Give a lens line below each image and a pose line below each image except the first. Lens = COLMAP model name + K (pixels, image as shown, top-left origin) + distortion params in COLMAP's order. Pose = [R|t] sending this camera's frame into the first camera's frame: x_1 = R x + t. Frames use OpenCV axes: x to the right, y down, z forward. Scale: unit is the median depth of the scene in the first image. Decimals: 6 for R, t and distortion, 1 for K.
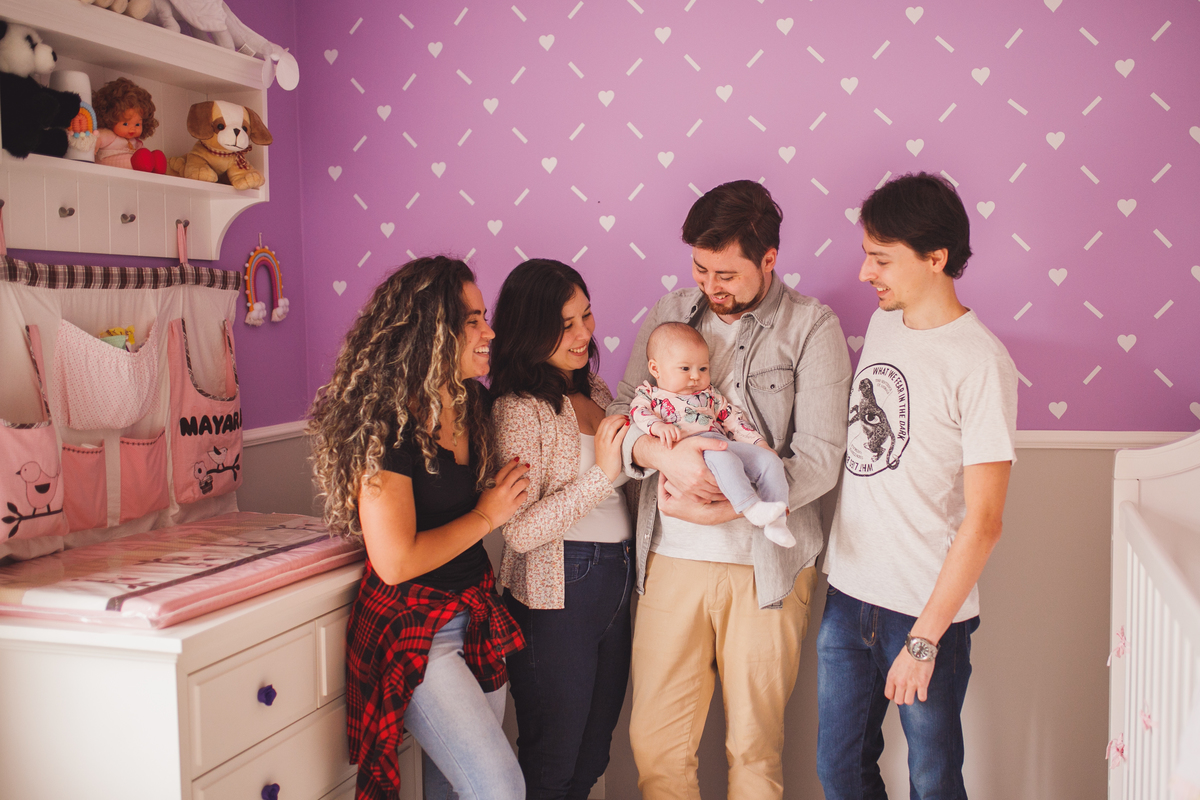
lens RADIAL K [[1252.5, 0, 600.4], [0, 1252.5, 376.7], [0, 0, 1]] dist [-0.007719, 0.003234]
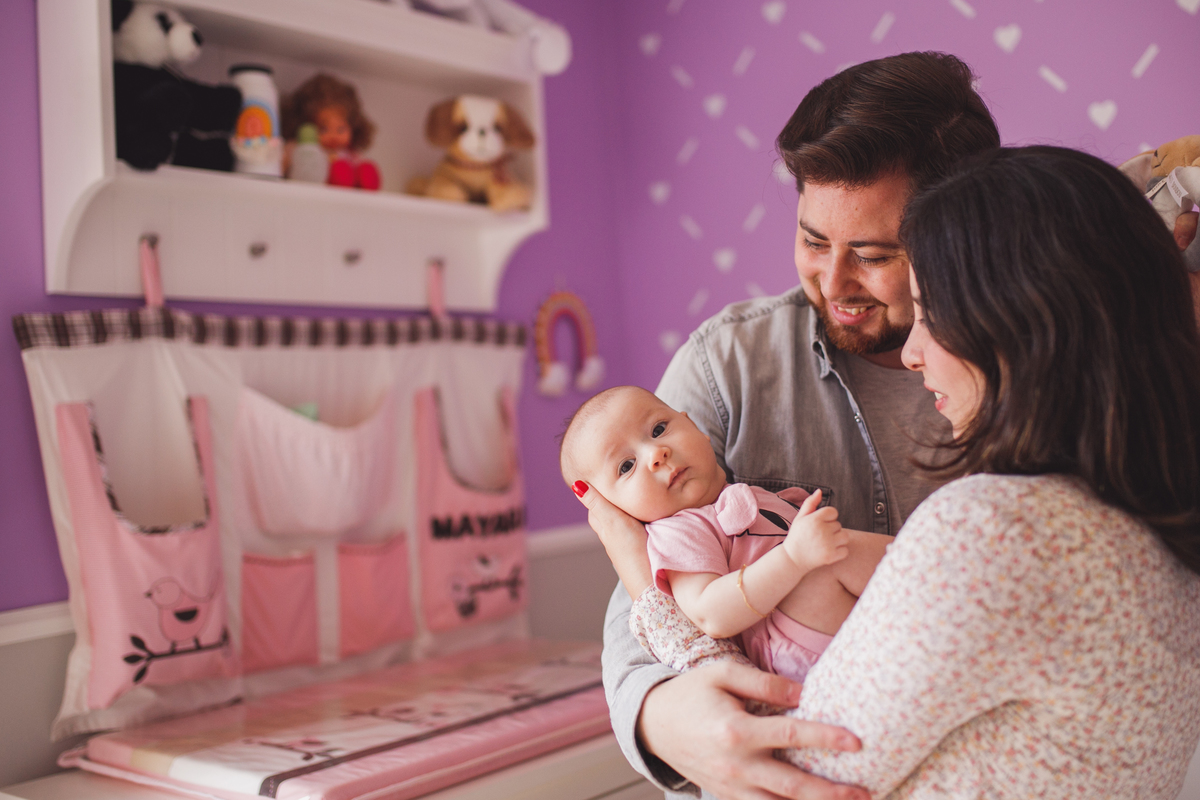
lens RADIAL K [[1252.5, 0, 600.4], [0, 1252.5, 376.7], [0, 0, 1]] dist [-0.007719, 0.003234]
pose [[0.914112, -0.041948, -0.403287, 0.068213], [0.013325, 0.997205, -0.073522, 0.005252], [0.405243, 0.061833, 0.912115, 0.349015]]
